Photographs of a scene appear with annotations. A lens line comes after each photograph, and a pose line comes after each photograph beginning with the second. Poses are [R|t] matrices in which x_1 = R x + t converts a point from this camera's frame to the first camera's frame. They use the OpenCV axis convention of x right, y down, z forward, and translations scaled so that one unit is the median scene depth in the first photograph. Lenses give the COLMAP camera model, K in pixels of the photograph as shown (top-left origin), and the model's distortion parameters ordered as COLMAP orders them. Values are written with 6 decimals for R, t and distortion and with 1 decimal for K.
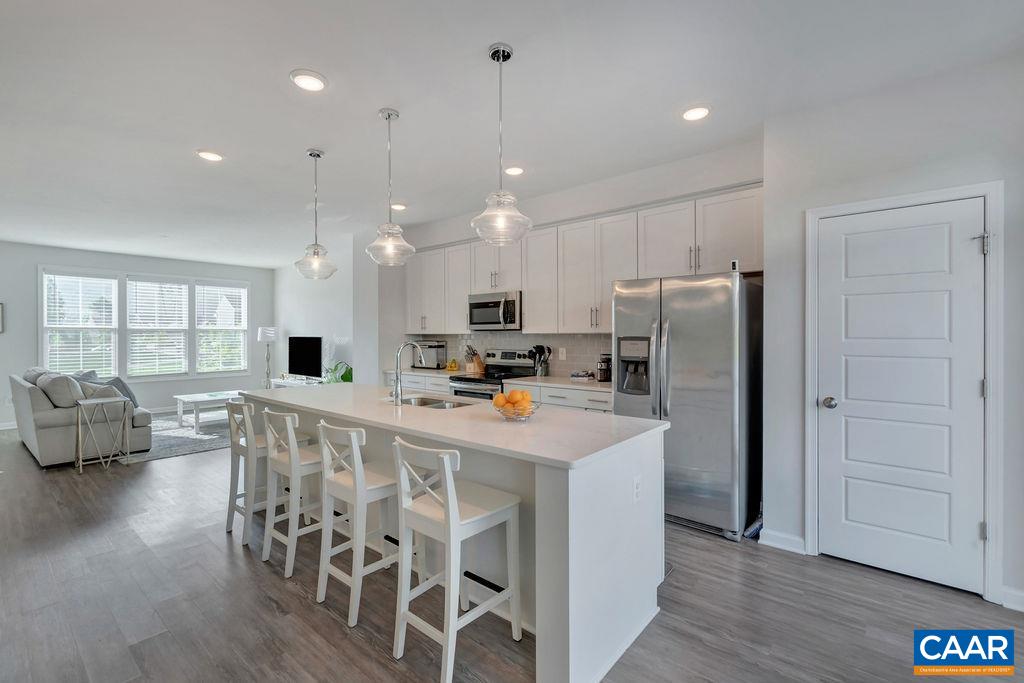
lens RADIAL K [[457.4, 0, 512.0], [0, 457.4, 341.5], [0, 0, 1]] dist [-0.000104, -0.000018]
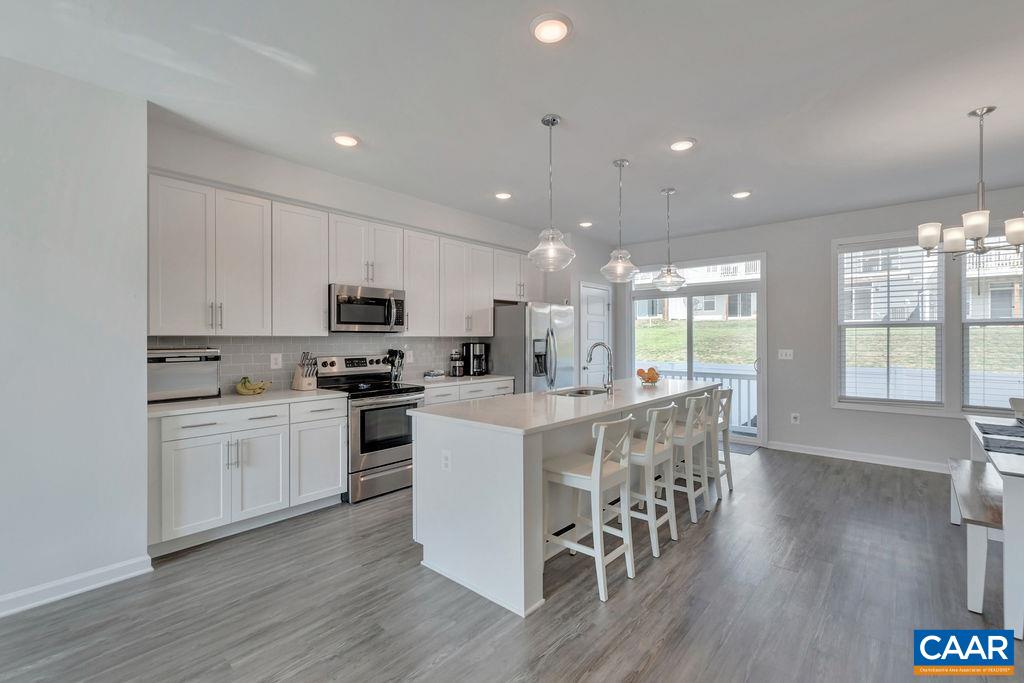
lens RADIAL K [[476.4, 0, 512.0], [0, 476.4, 341.5], [0, 0, 1]] dist [-0.000410, -0.000036]
pose [[-0.011656, -0.007939, 0.999901, -1.241736], [0.010639, 0.999911, 0.008063, -0.016242], [-0.999875, 0.010732, -0.011570, 1.029403]]
